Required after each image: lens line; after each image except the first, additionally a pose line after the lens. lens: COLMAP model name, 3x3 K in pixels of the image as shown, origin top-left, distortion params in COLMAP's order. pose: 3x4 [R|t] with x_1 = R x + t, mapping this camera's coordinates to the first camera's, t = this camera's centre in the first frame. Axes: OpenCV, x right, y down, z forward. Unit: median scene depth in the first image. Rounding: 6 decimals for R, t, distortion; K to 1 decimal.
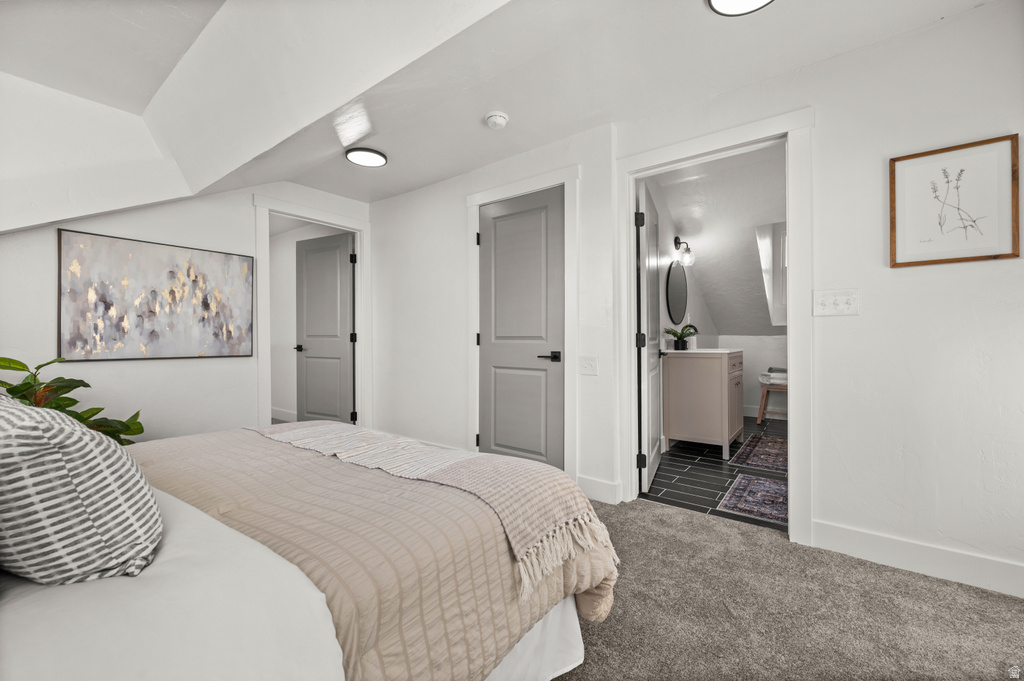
lens RADIAL K [[412.6, 0, 517.4], [0, 412.6, 339.6], [0, 0, 1]] dist [-0.000005, -0.000054]
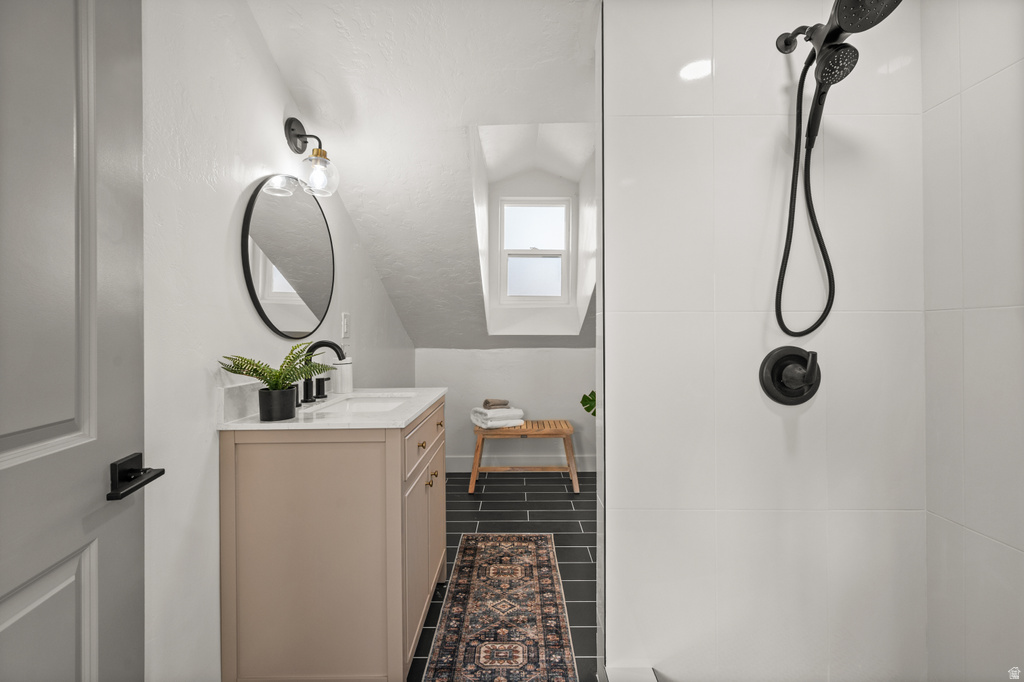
lens RADIAL K [[412.6, 0, 517.4], [0, 412.6, 340.1], [0, 0, 1]] dist [-0.000005, -0.000054]
pose [[0.797979, -0.005843, 0.602657, 0.316092], [-0.001295, 0.999934, 0.011409, -0.040981], [-0.602684, -0.009884, 0.797919, 0.551323]]
